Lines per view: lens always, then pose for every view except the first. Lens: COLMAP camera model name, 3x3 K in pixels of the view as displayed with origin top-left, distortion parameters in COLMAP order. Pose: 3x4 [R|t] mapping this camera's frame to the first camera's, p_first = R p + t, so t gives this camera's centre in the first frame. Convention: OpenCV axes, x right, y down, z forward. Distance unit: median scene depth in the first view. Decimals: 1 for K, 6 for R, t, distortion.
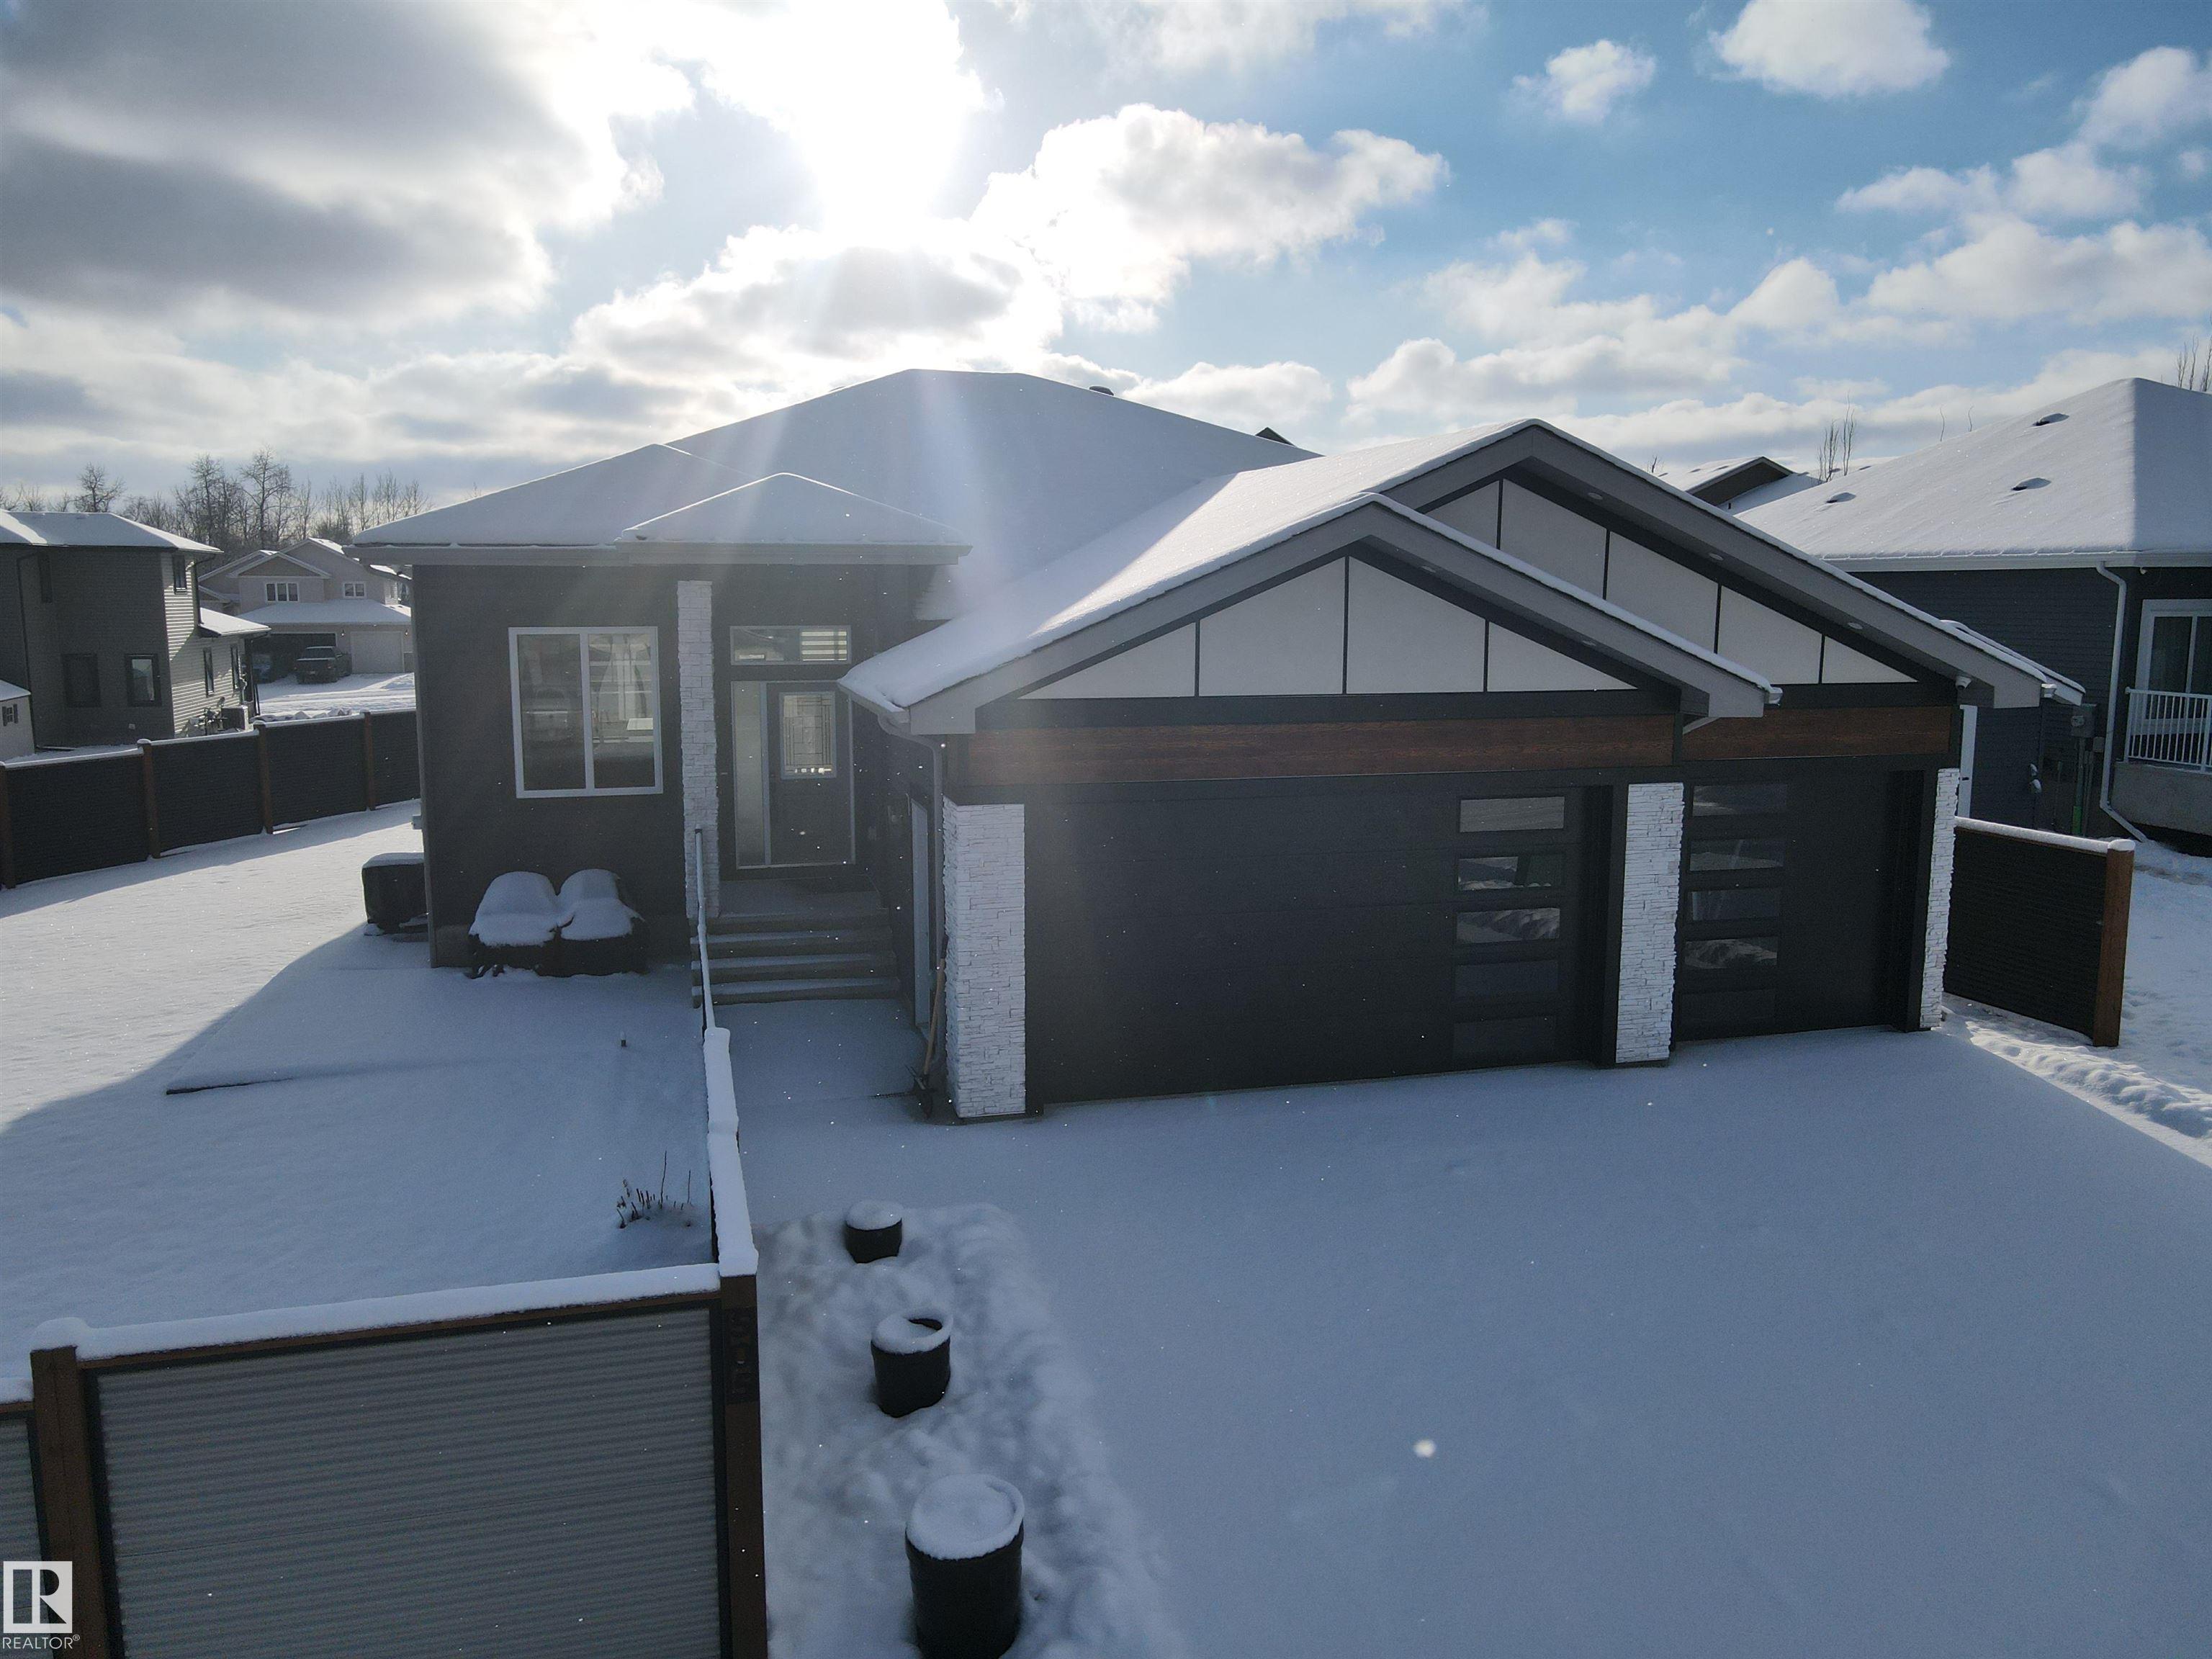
lens RADIAL K [[1627.8, 0, 1100.2], [0, 1627.8, 818.0], [0, 0, 1]] dist [-0.009117, 0.032069]
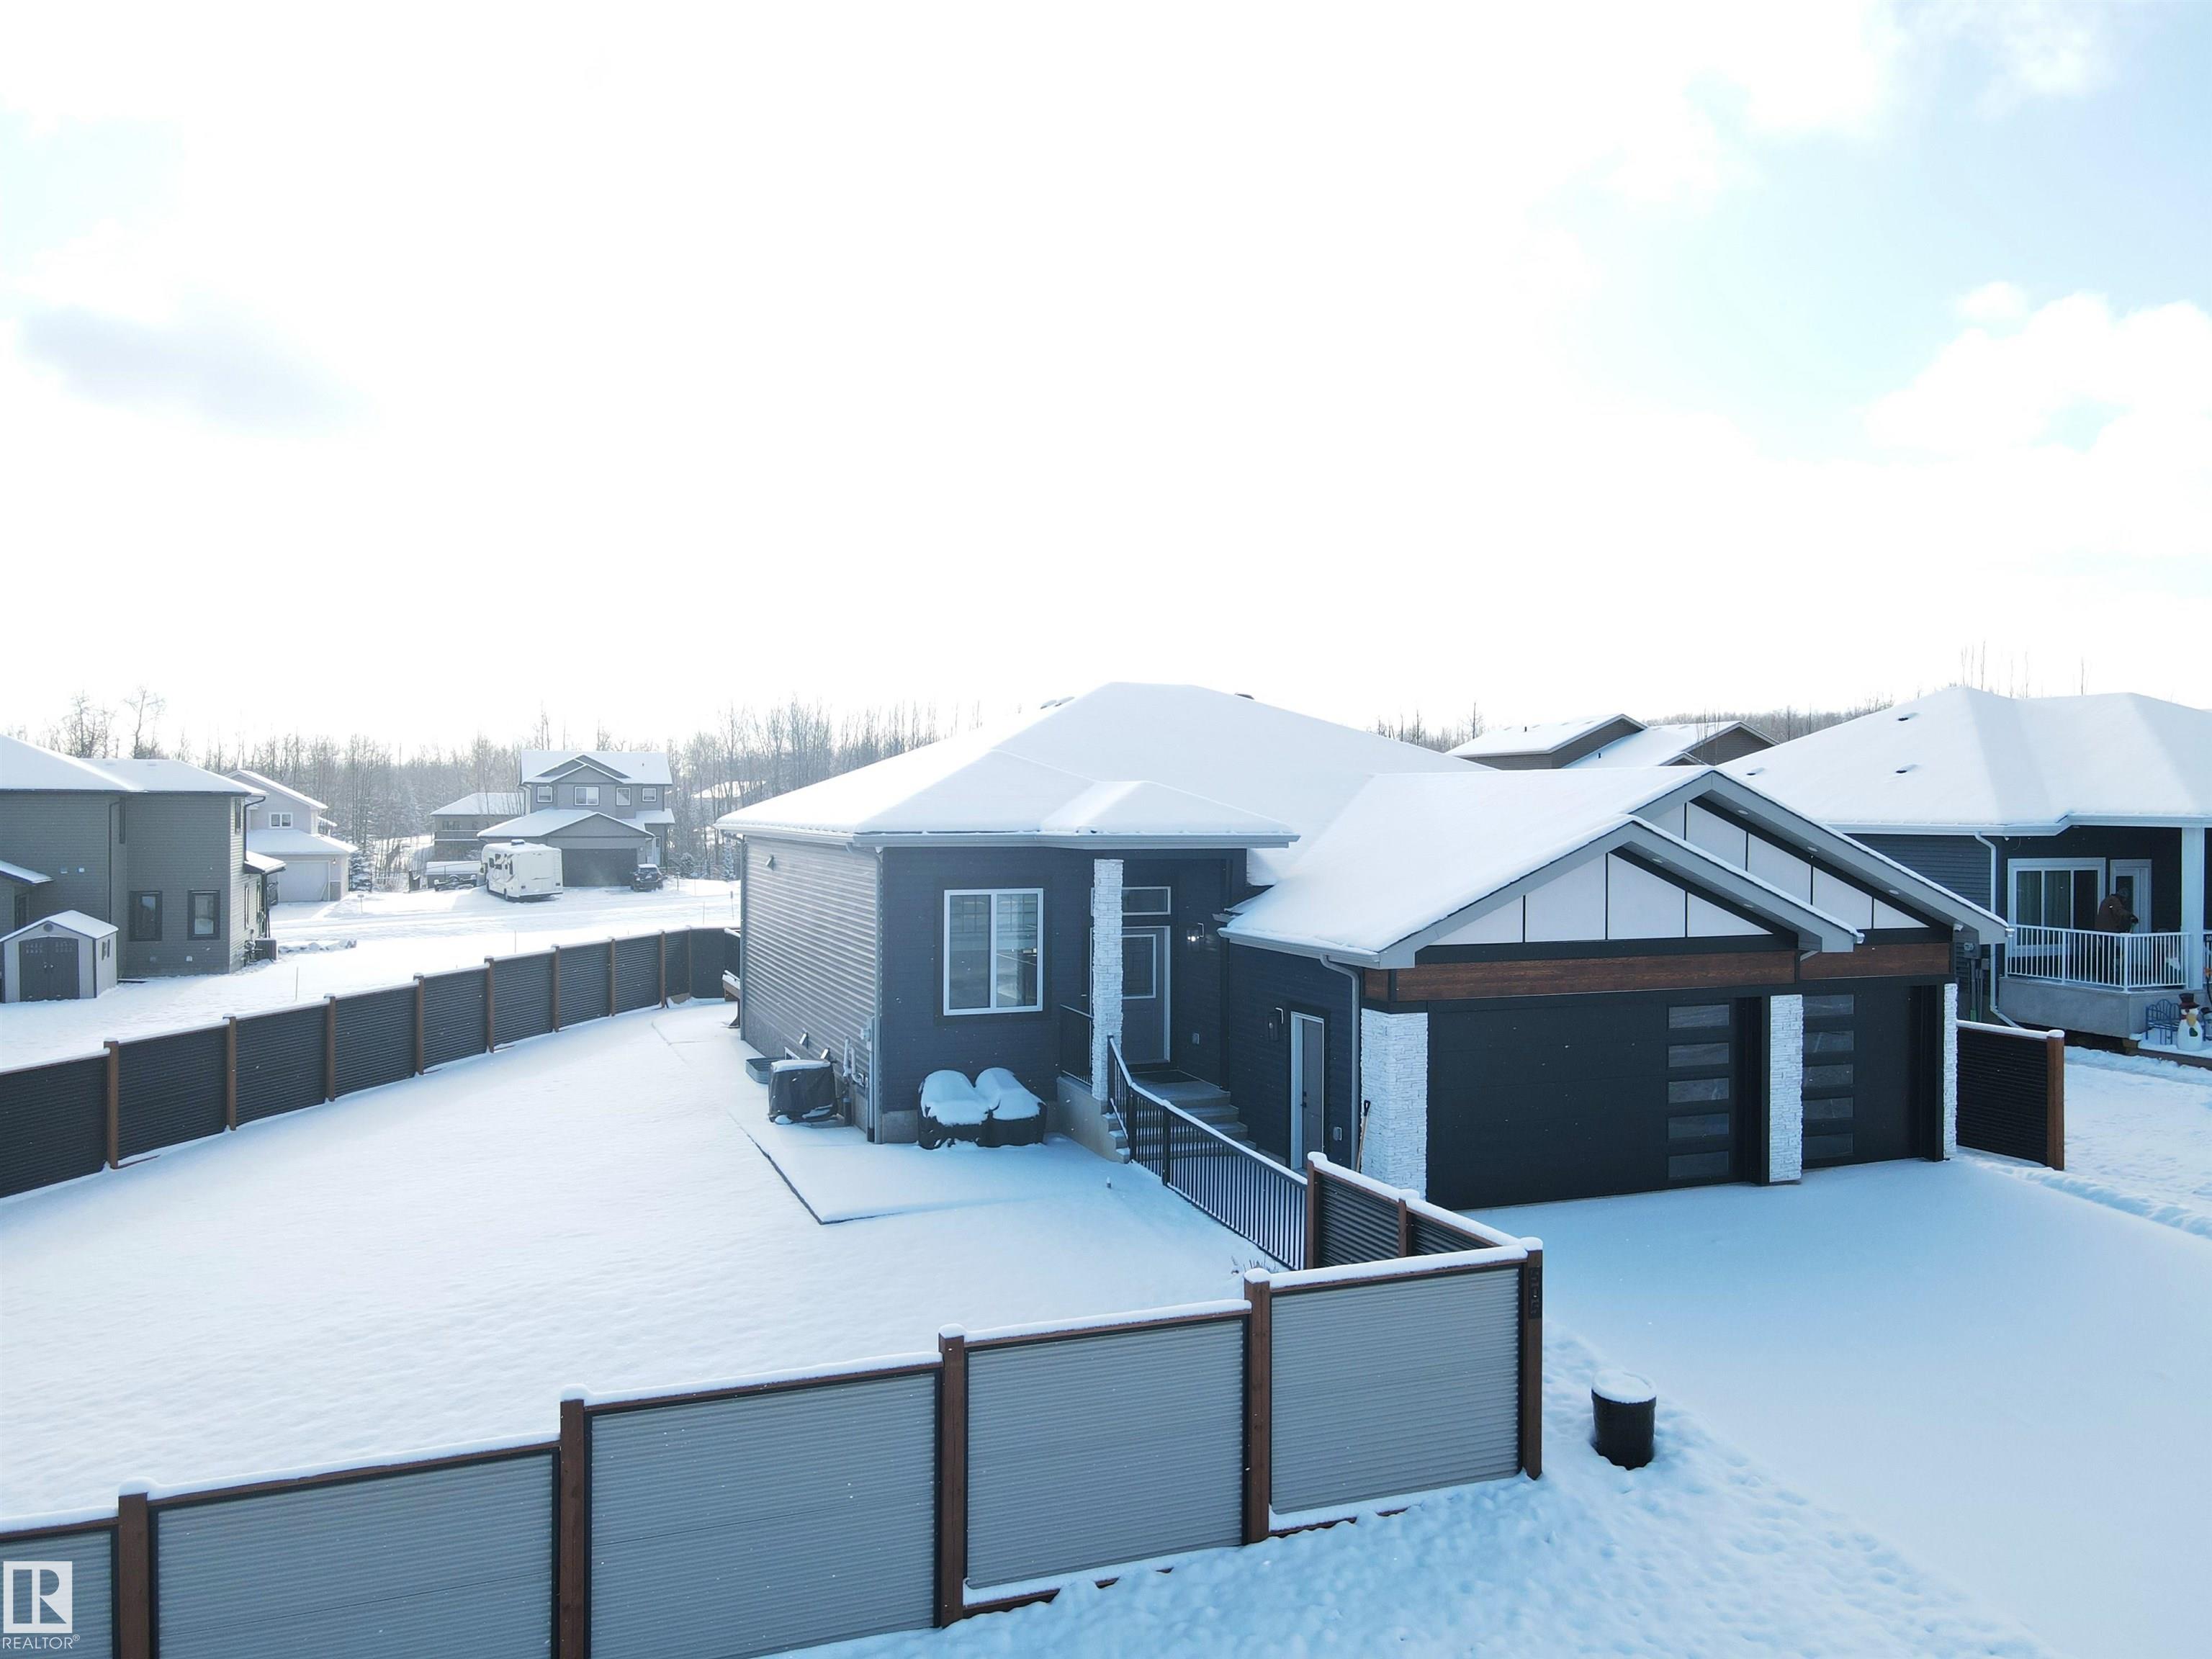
lens RADIAL K [[1627.8, 0, 1100.2], [0, 1627.8, 818.0], [0, 0, 1]] dist [-0.009117, 0.032069]
pose [[0.993455, 0.002103, 0.114201, -0.463277], [0.013265, 0.990941, -0.133644, 0.009454], [-0.113448, 0.134284, 0.984427, -0.449858]]
